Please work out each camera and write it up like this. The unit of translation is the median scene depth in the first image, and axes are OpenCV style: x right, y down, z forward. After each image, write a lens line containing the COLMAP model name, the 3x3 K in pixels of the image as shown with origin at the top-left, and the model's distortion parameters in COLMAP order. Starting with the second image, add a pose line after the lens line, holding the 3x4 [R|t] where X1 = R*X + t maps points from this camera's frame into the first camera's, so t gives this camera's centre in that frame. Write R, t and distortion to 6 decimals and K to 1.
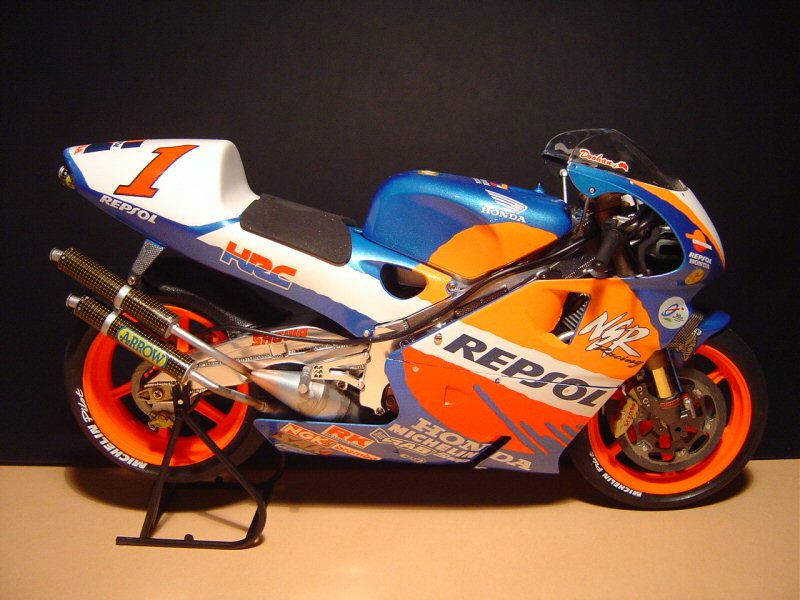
lens RADIAL K [[891.3, 0, 400.0], [0, 891.3, 300.0], [0, 0, 1]] dist [-0.175800, -0.008822]
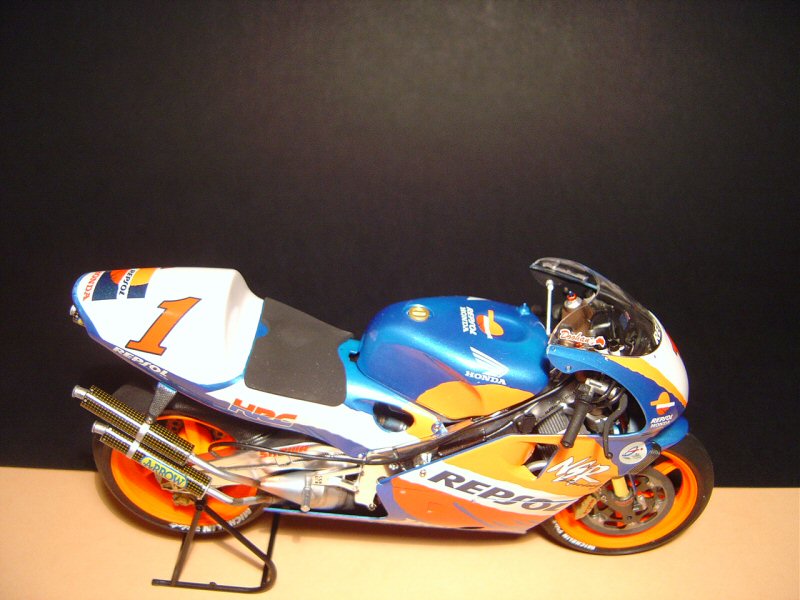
lens RADIAL K [[891.3, 0, 400.0], [0, 891.3, 300.0], [0, 0, 1]] dist [-0.175800, -0.008822]
pose [[0.999851, 0.017235, 0.000979, 0.008436], [-0.016601, 0.944403, 0.328370, -0.533229], [0.004735, -0.328337, 0.944549, 0.000976]]
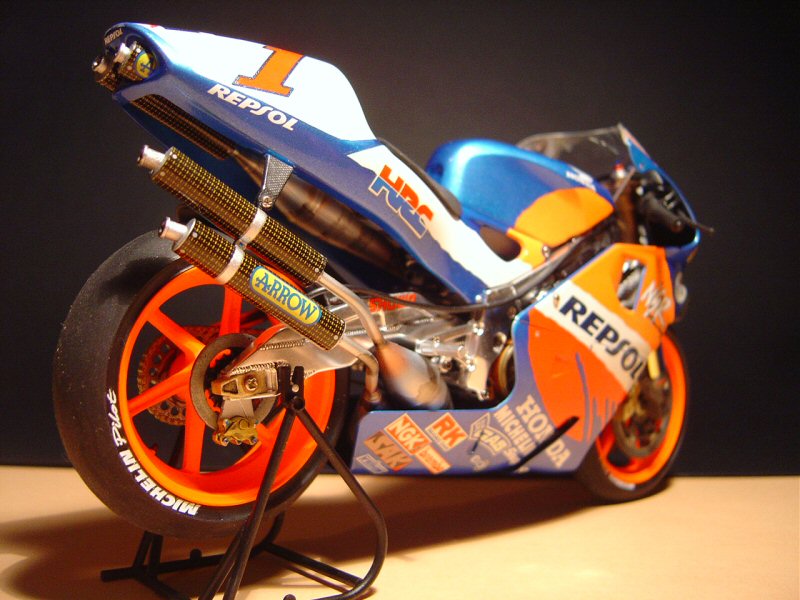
lens RADIAL K [[891.3, 0, 400.0], [0, 891.3, 300.0], [0, 0, 1]] dist [-0.175800, -0.008822]
pose [[0.745758, 0.040386, 0.664992, -0.689171], [0.123607, 0.972443, -0.197677, 0.205520], [-0.654650, 0.229617, 0.720215, 0.434251]]
